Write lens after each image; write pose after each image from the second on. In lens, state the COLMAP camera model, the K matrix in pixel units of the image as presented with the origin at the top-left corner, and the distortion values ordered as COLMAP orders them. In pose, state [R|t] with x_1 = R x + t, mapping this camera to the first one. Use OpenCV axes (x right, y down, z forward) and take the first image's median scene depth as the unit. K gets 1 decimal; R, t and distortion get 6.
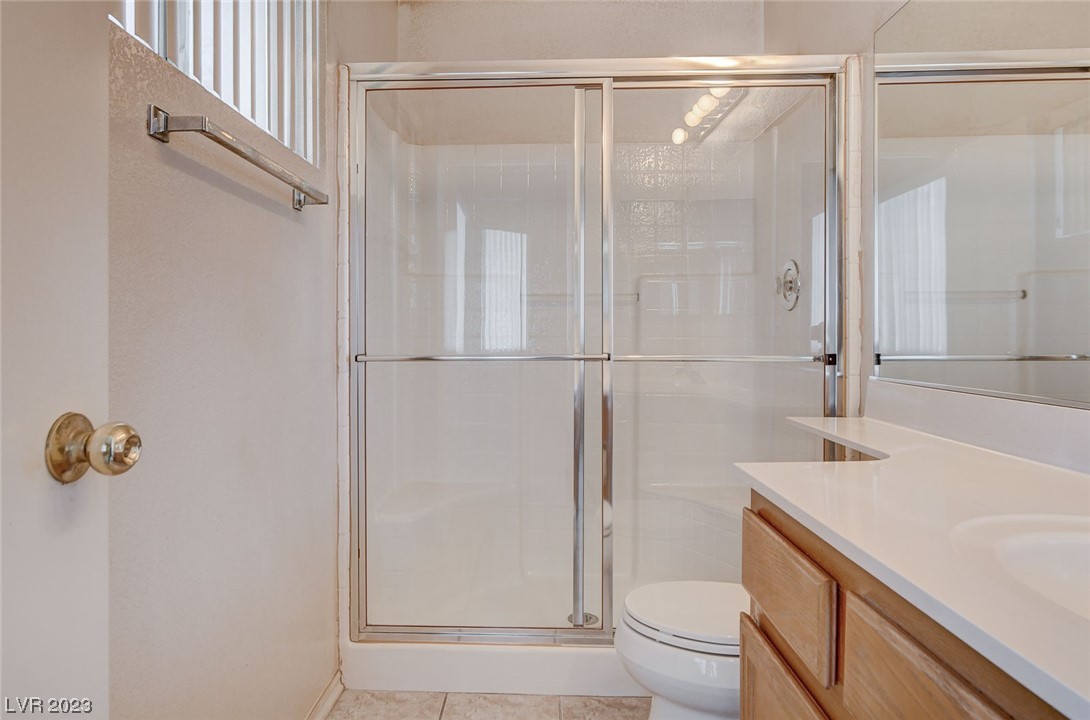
lens RADIAL K [[689.2, 0, 555.9], [0, 689.2, 342.8], [0, 0, 1]] dist [-0.001935, 0.012566]
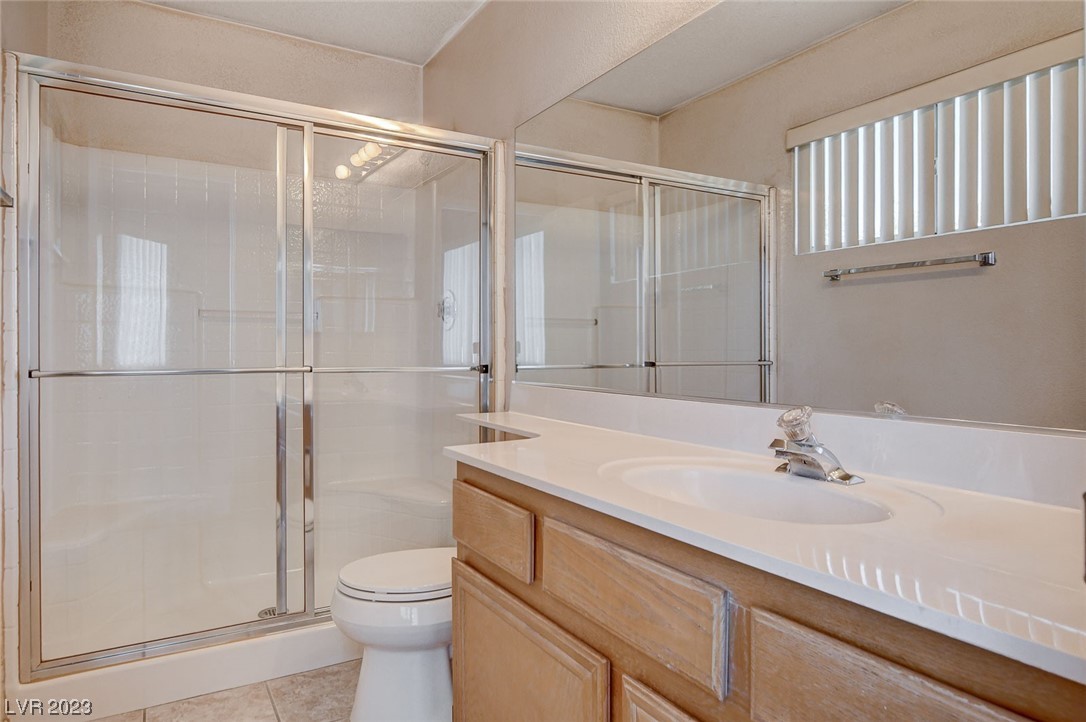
lens RADIAL K [[686.7, 0, 544.9], [0, 686.7, 352.9], [0, 0, 1]] dist [-0.001935, 0.012566]
pose [[0.835587, 0.000321, 0.549358, -0.219298], [0.003503, 0.999976, -0.005911, 0.001656], [-0.549347, 0.006864, 0.835566, -0.150248]]
